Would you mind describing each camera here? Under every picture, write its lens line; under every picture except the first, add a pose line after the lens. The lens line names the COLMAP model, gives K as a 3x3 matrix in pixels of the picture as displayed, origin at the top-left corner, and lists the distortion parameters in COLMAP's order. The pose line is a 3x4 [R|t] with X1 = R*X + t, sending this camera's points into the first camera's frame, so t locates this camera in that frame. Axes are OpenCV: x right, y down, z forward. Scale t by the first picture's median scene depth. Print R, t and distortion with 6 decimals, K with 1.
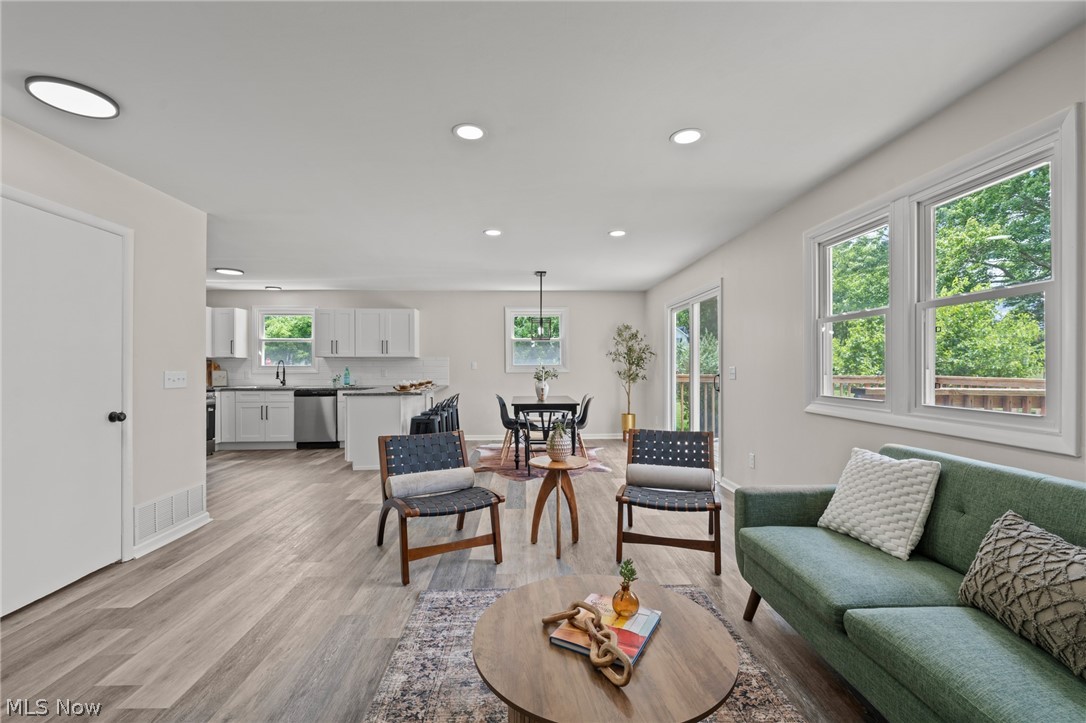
lens RADIAL K [[467.5, 0, 543.0], [0, 467.5, 361.5], [0, 0, 1]] dist [-0.002069, -0.000322]
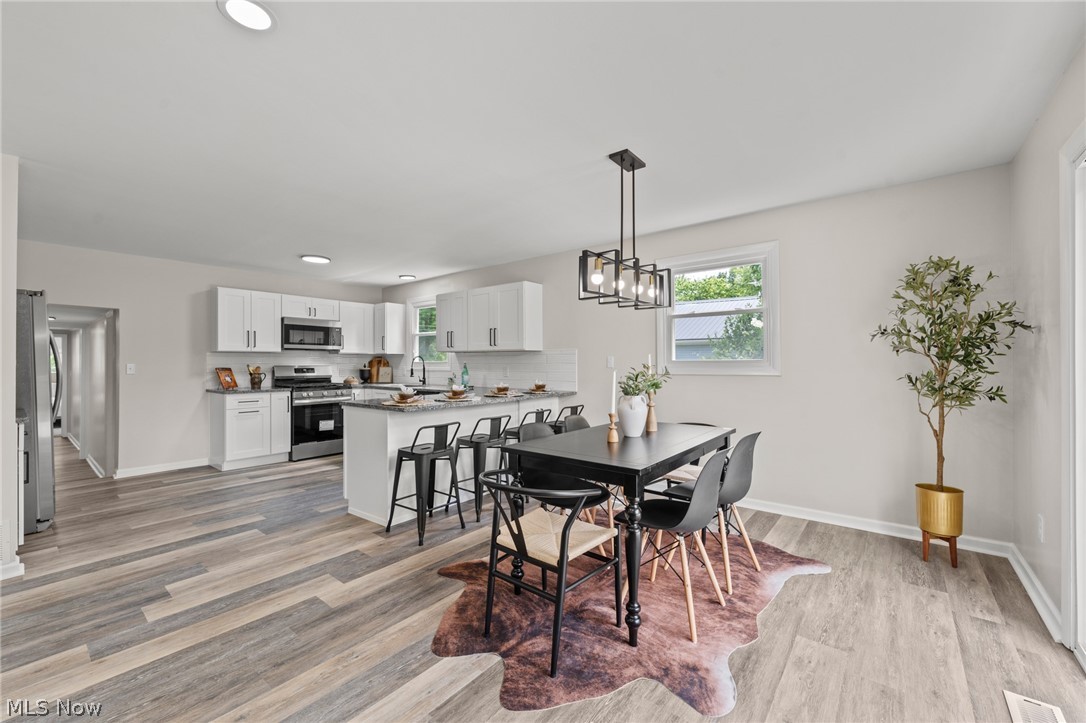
lens RADIAL K [[437.6, 0, 538.5], [0, 437.6, 361.3], [0, 0, 1]] dist [0.001725, -0.000085]
pose [[0.746317, -0.001437, -0.665589, 0.181482], [0.007286, 0.999955, 0.006011, 0.003969], [0.665551, -0.009336, 0.746294, 0.525372]]
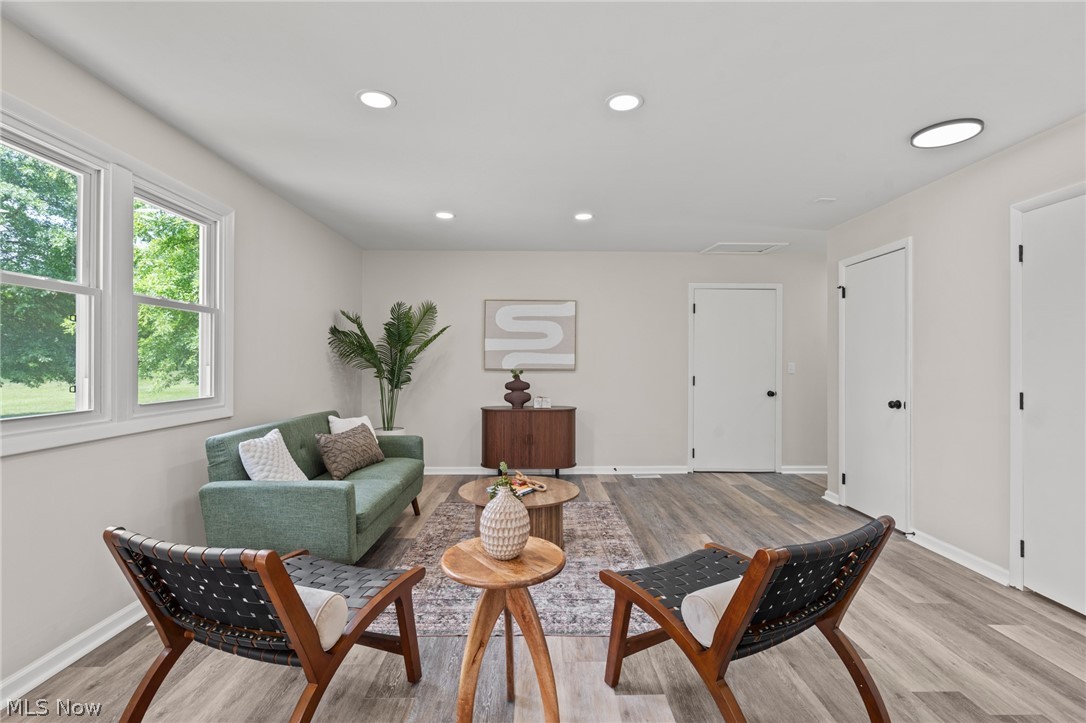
lens RADIAL K [[499.8, 0, 543.9], [0, 499.8, 361.2], [0, 0, 1]] dist [-0.000266, -0.000597]
pose [[-0.999712, -0.000100, 0.024006, -0.008482], [-0.000422, 0.999910, -0.013387, 0.005766], [-0.024003, -0.013393, -0.999622, 0.660559]]
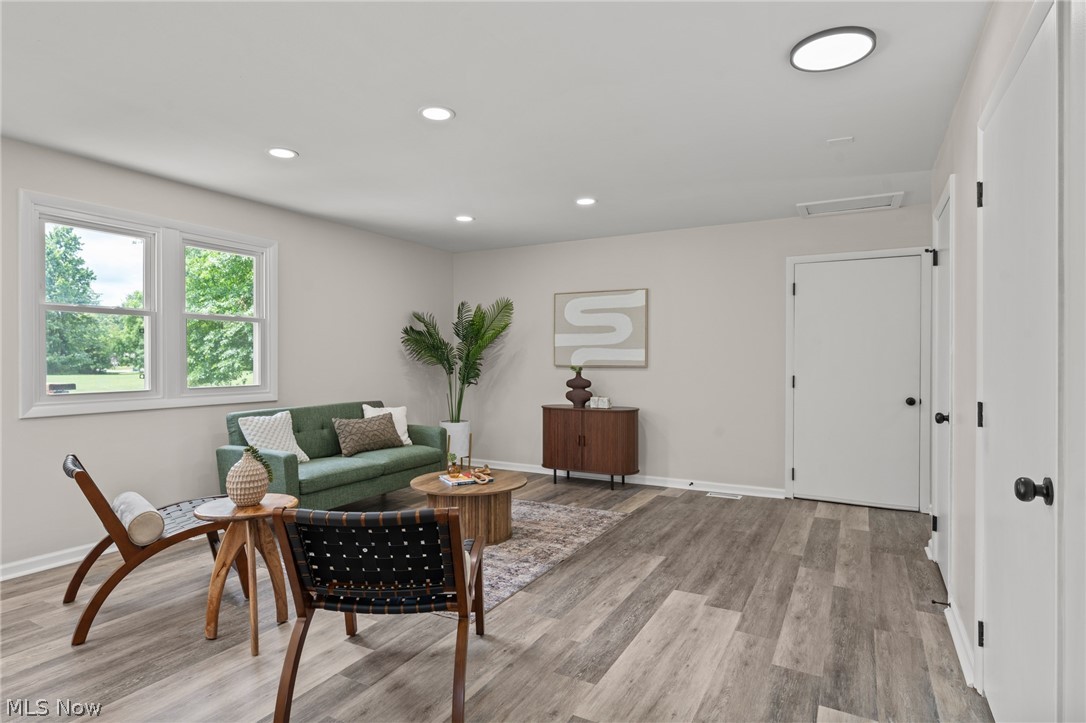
lens RADIAL K [[581.2, 0, 543.0], [0, 581.2, 361.5], [0, 0, 1]] dist [0.001205, 0.000136]
pose [[-0.857974, -0.000472, 0.513693, -0.319213], [-0.003973, 0.999976, -0.005718, 0.006415], [-0.513678, -0.006947, -0.857955, 0.642130]]
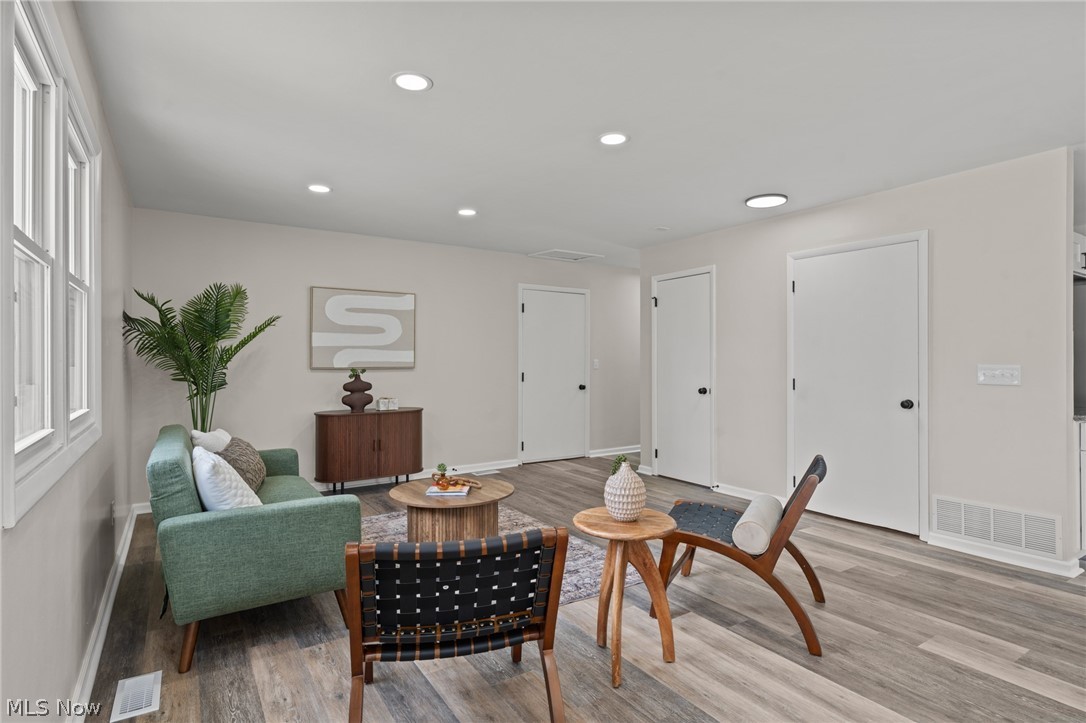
lens RADIAL K [[557.6, 0, 543.9], [0, 557.6, 359.8], [0, 0, 1]] dist [0.001774, -0.000229]
pose [[-0.857250, 0.003366, -0.514890, 0.211112], [0.008879, 0.999927, -0.008246, 0.005422], [0.514824, -0.011641, -0.857217, 0.673672]]
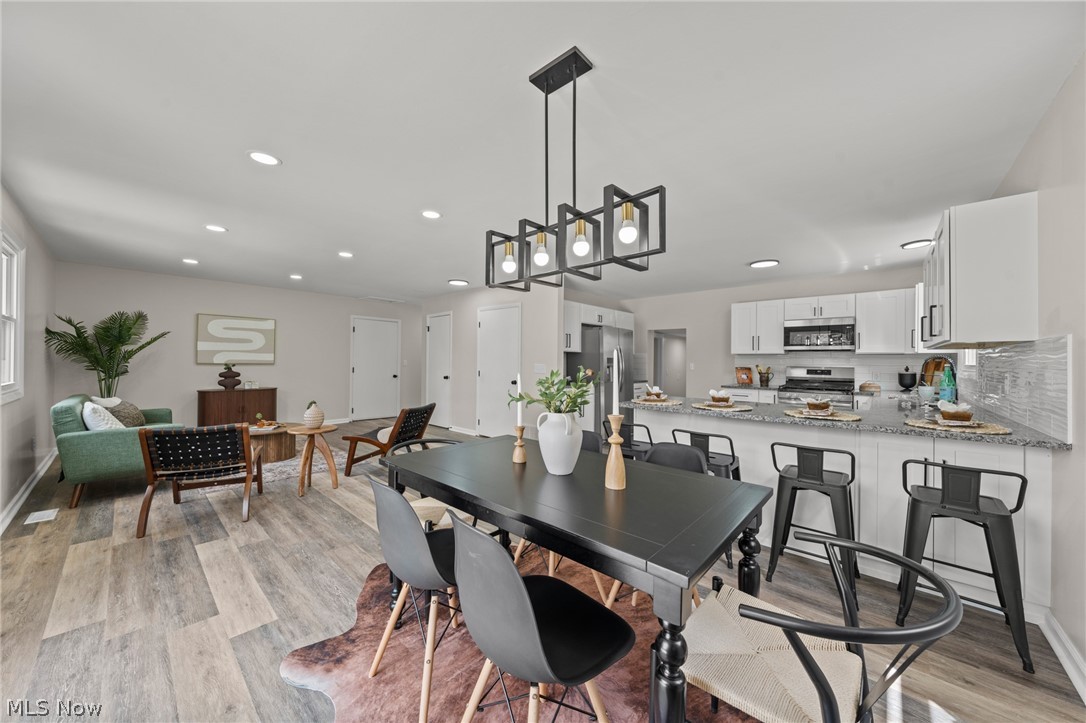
lens RADIAL K [[381.0, 0, 541.6], [0, 381.0, 361.0], [0, 0, 1]] dist [-0.000868, 0.000124]
pose [[-0.703274, -0.005527, -0.710898, 0.157770], [-0.000555, 0.999974, -0.007225, 0.008007], [0.710919, -0.004686, -0.703258, 0.986091]]
